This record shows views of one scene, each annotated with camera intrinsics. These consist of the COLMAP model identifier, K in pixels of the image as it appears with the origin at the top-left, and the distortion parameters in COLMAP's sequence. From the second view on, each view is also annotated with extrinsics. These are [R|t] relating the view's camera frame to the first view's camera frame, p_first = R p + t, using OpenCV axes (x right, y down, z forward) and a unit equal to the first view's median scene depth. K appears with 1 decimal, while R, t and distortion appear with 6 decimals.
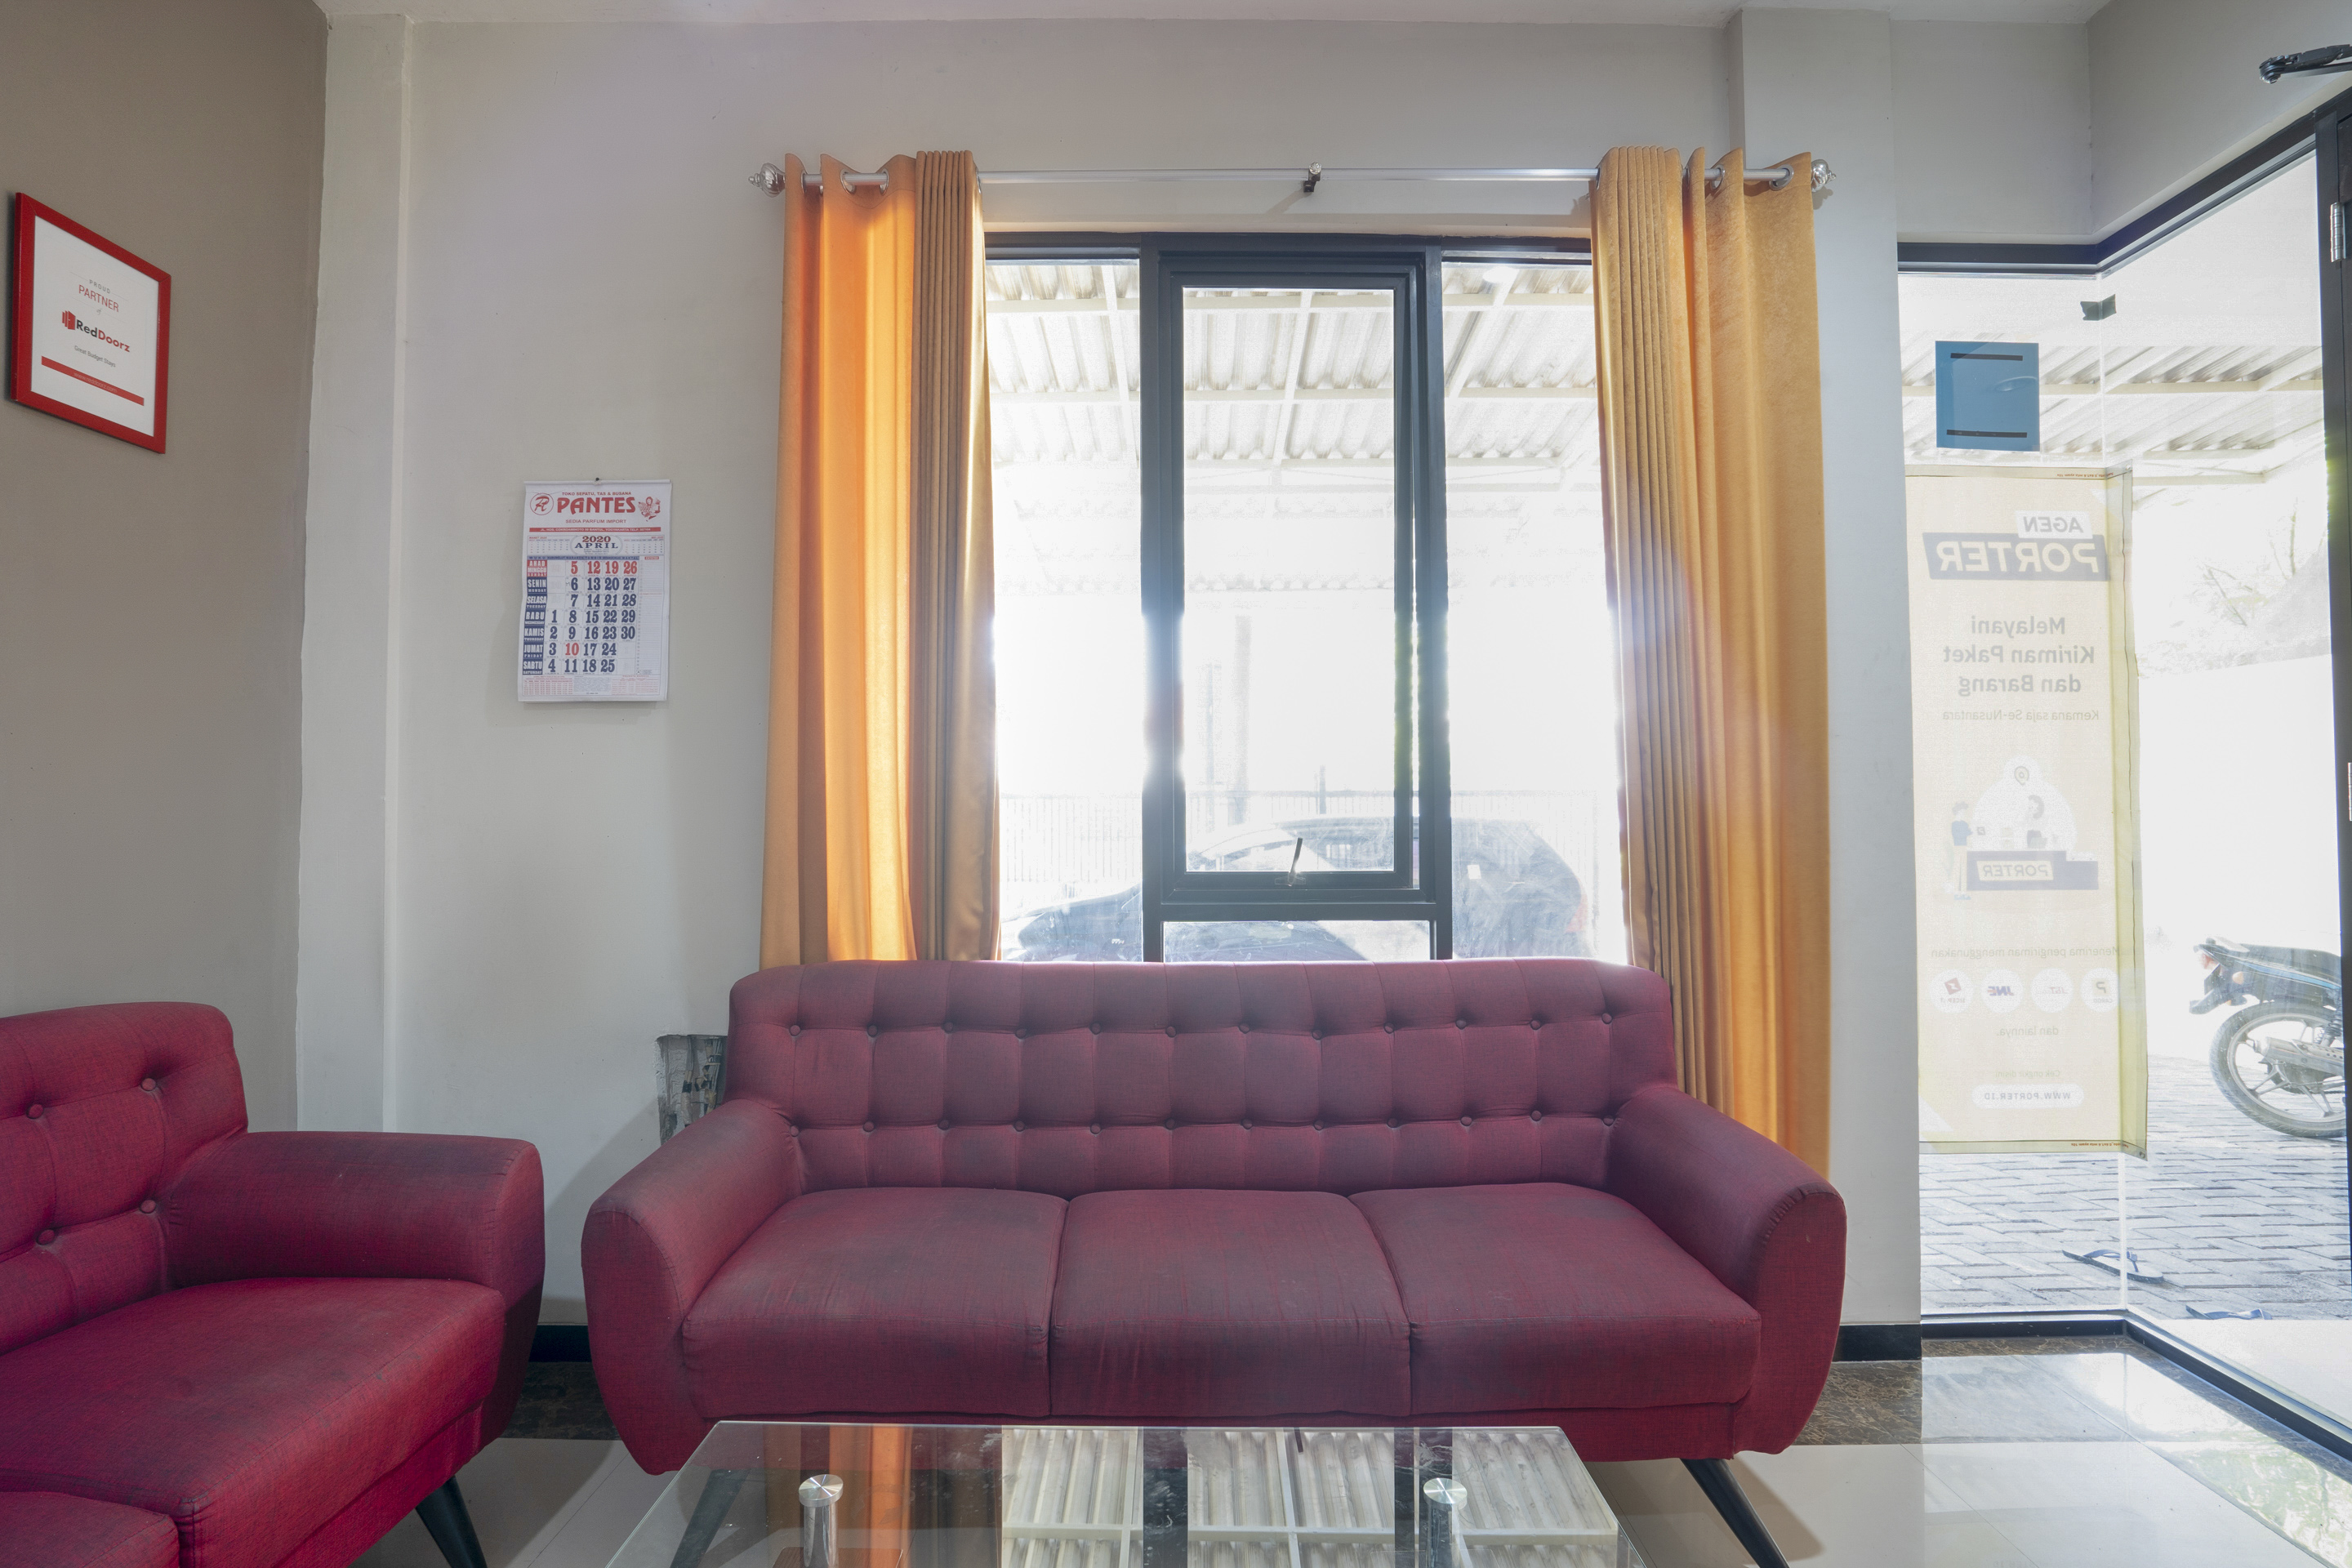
lens RADIAL K [[1151.6, 0, 1175.0], [0, 1151.6, 775.0], [0, 0, 1]] dist [-0.000776, 0.003173]
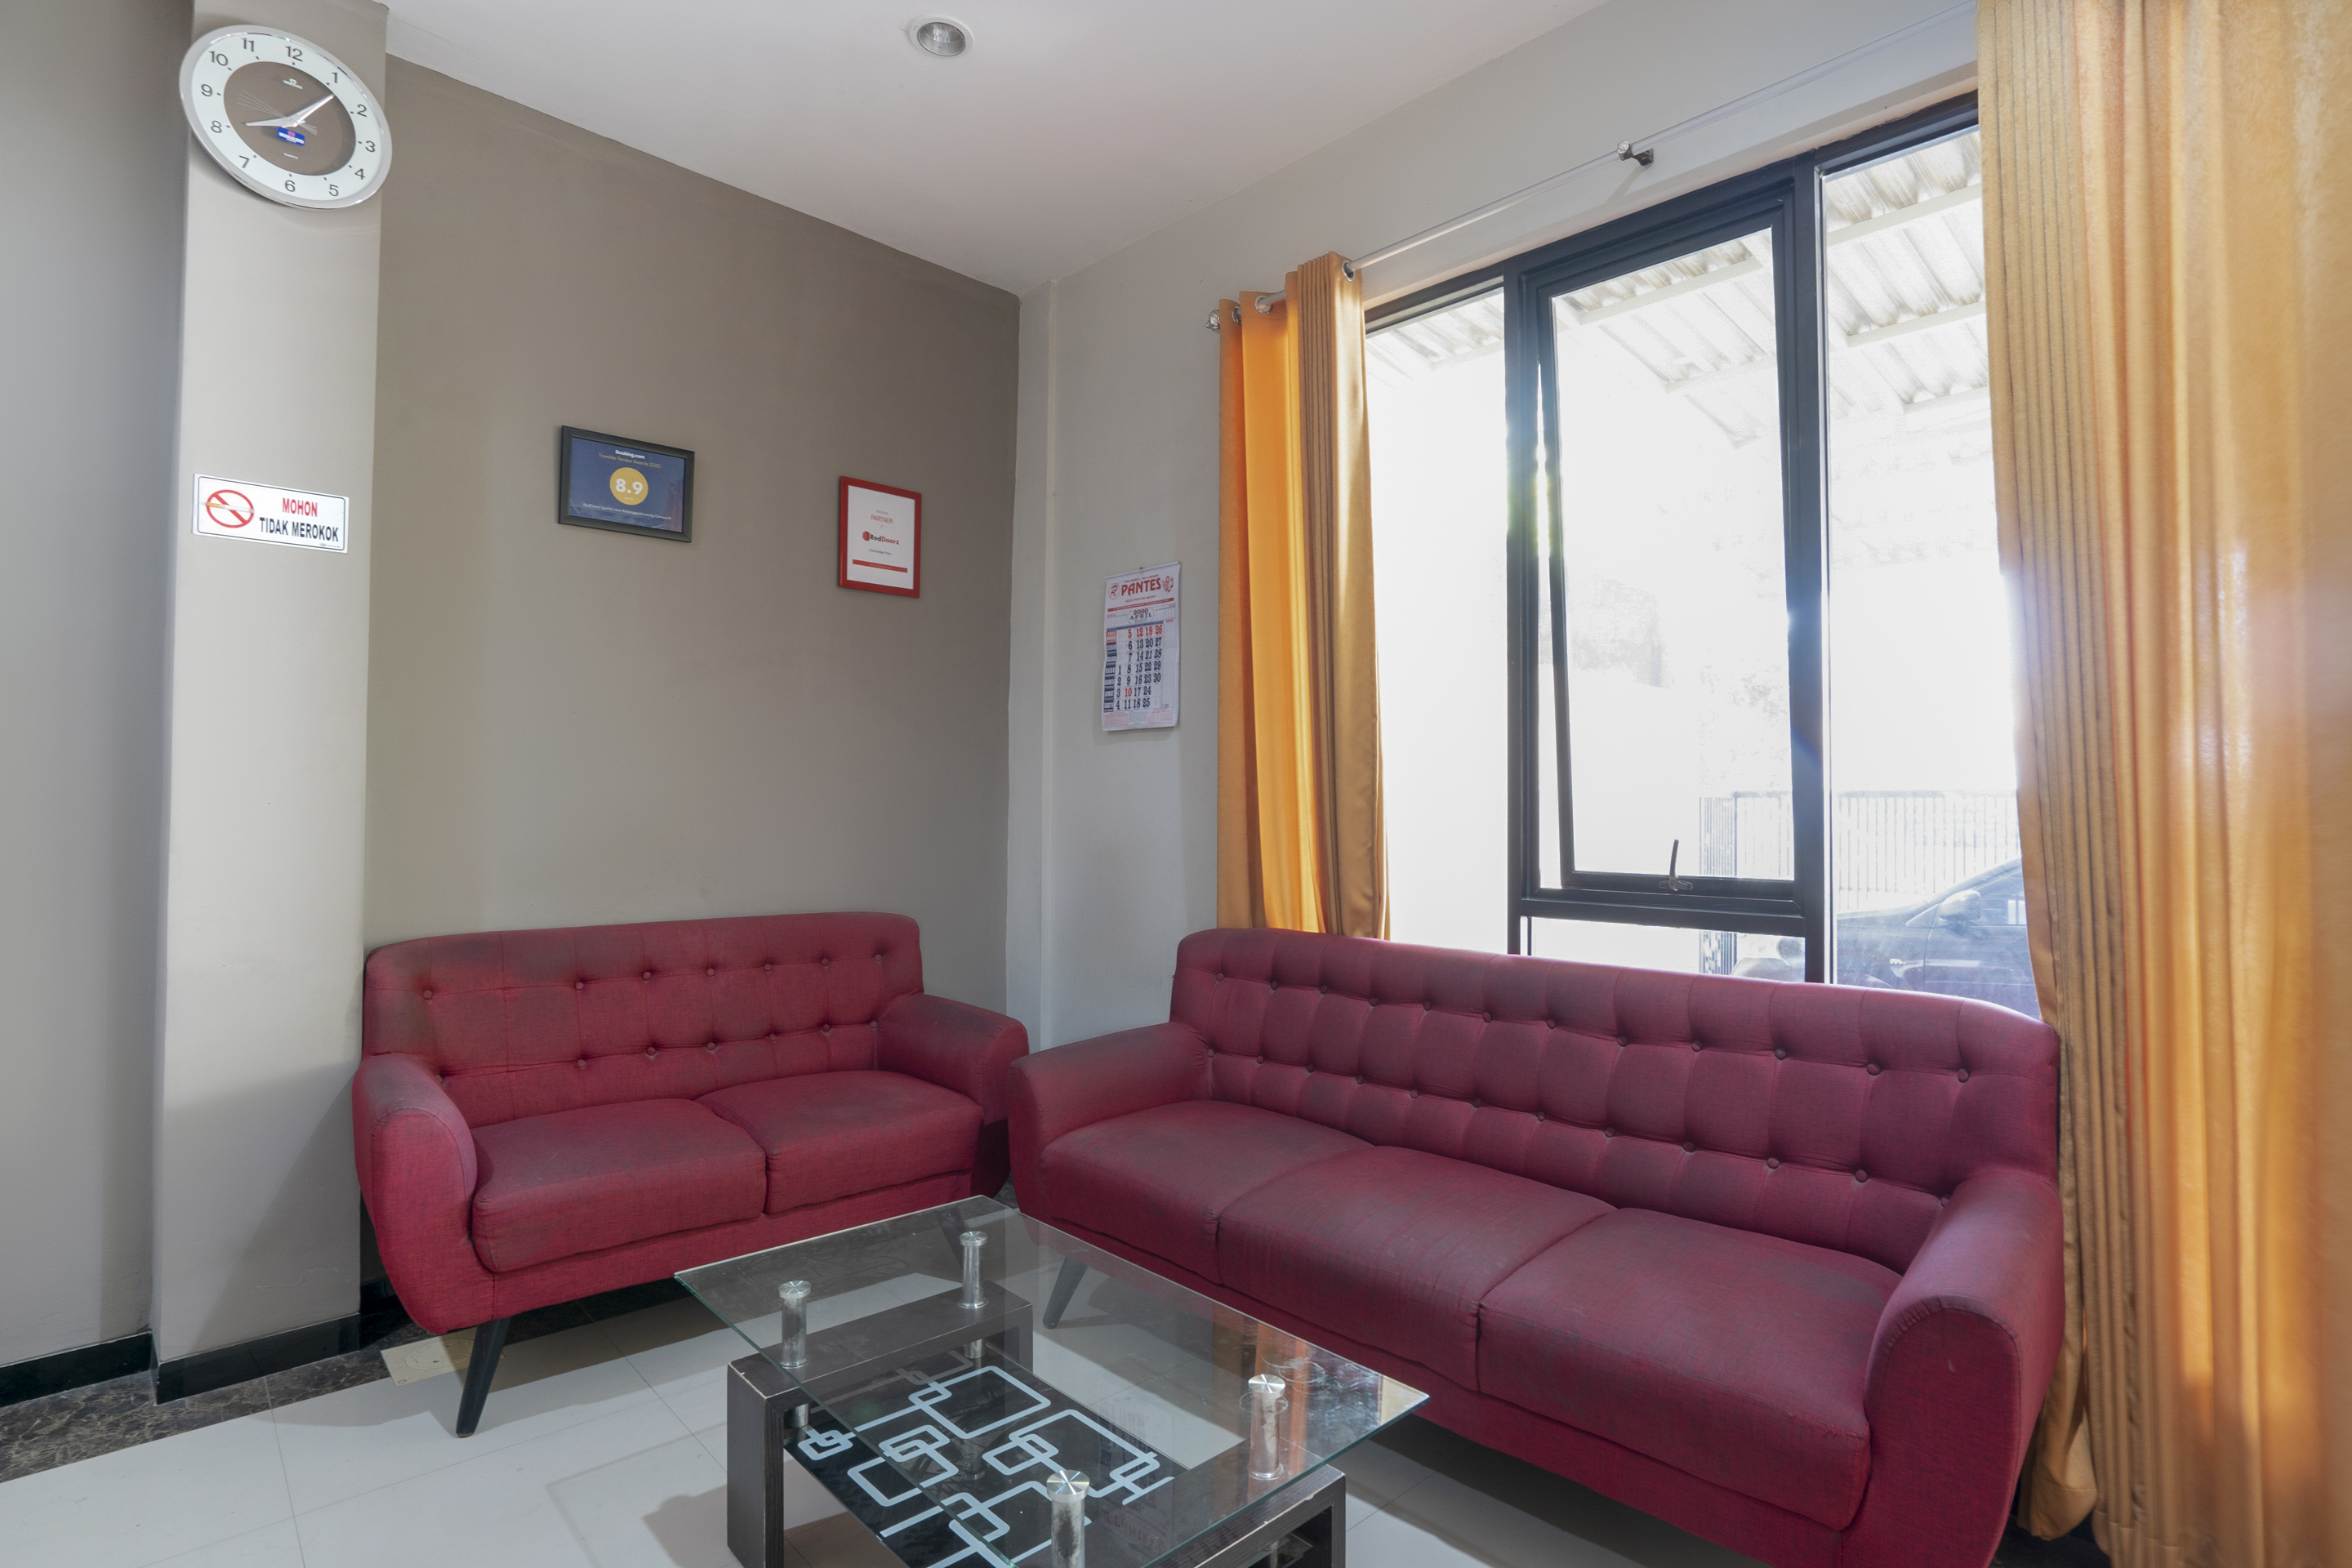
lens RADIAL K [[1151.6, 0, 1175.2], [0, 1151.6, 778.5], [0, 0, 1]] dist [-0.000776, 0.003173]
pose [[0.708615, -0.010171, -0.705522, 0.511138], [0.016829, 0.999855, 0.002489, -0.005986], [0.705394, -0.013637, 0.708684, 0.039990]]
